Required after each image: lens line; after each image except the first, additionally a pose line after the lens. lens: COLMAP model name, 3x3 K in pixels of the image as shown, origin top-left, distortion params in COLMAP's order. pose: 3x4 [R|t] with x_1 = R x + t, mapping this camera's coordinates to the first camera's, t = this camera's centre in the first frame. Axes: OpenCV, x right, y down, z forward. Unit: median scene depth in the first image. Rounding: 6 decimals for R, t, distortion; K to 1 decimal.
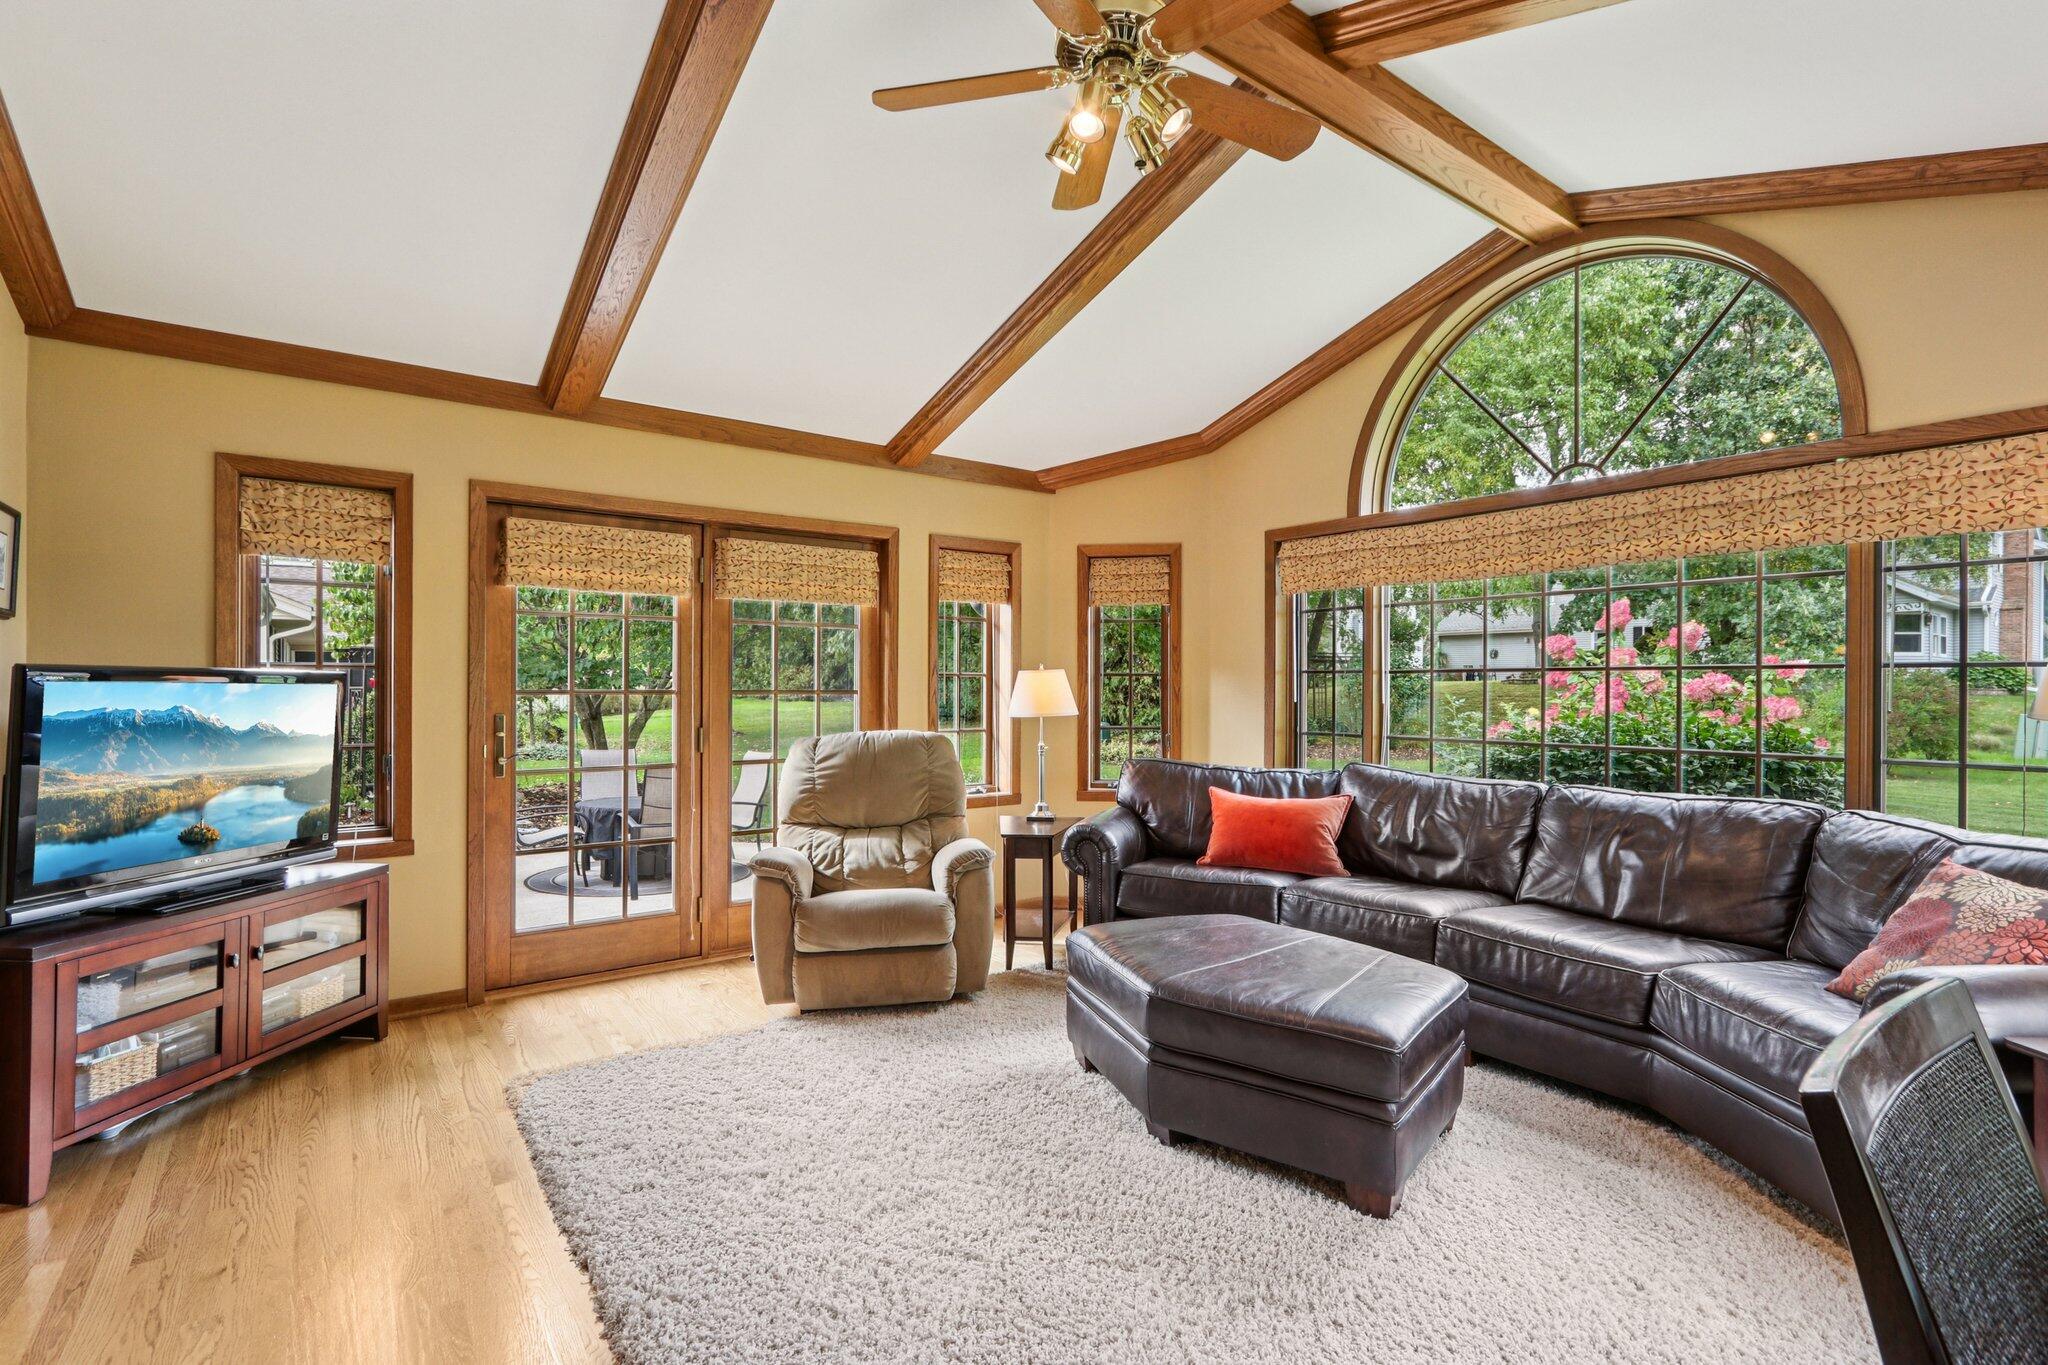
lens RADIAL K [[958.1, 0, 1027.8], [0, 958.1, 687.8], [0, 0, 1]] dist [-0.008423, 0.000380]
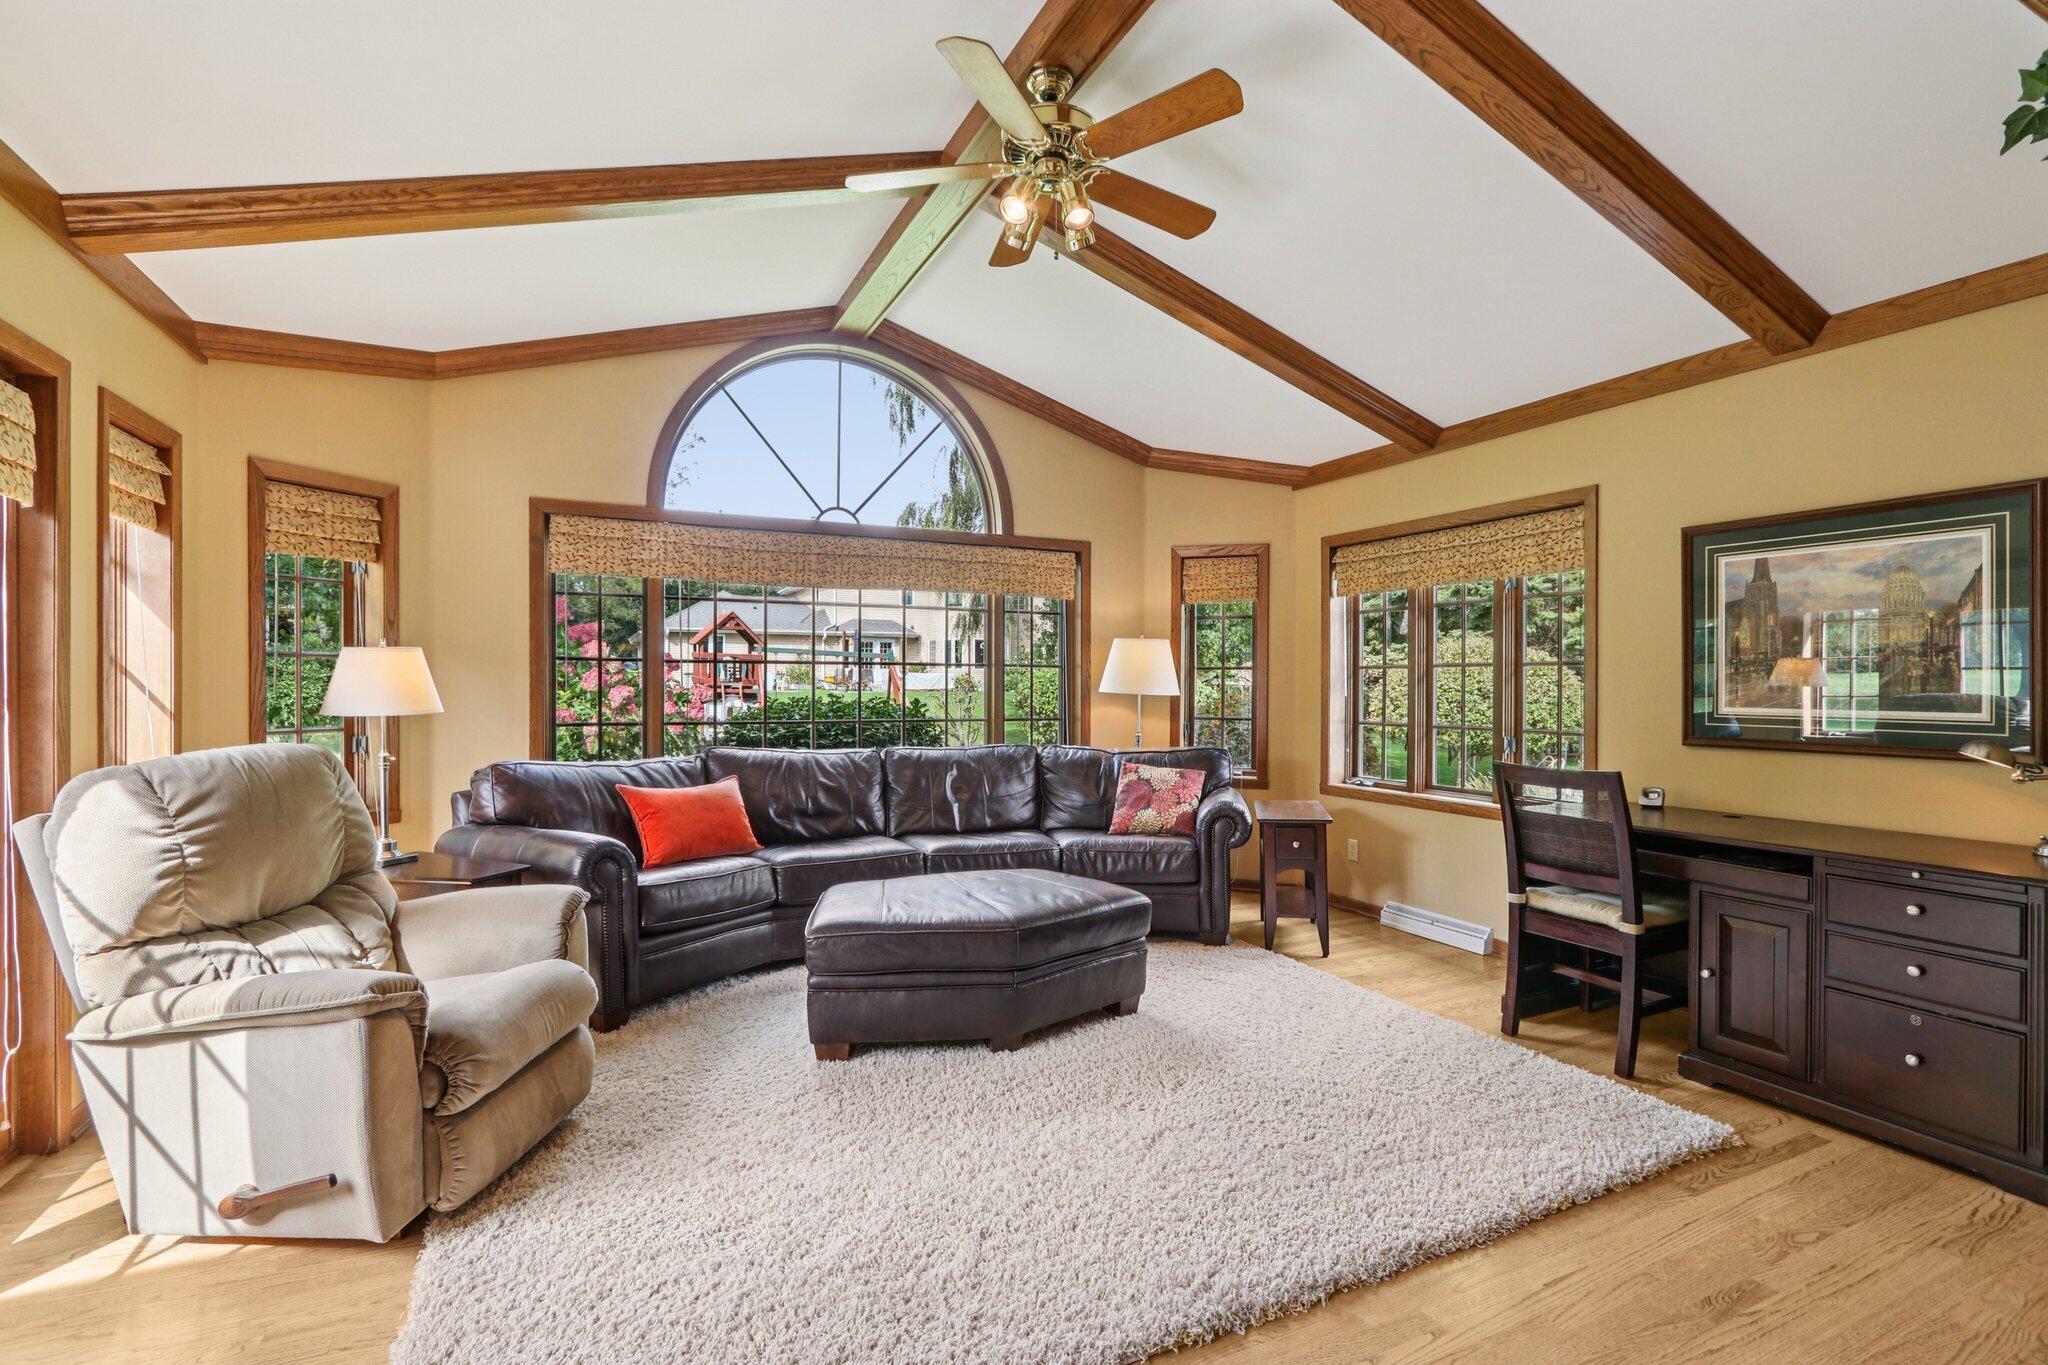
lens RADIAL K [[958.1, 0, 1027.1], [0, 958.1, 684.2], [0, 0, 1]] dist [-0.008423, 0.000380]
pose [[0.191053, -0.000725, 0.981579, -0.665472], [-0.004019, 0.999991, 0.001520, 0.006032], [-0.981572, -0.004236, 0.191048, 0.480134]]
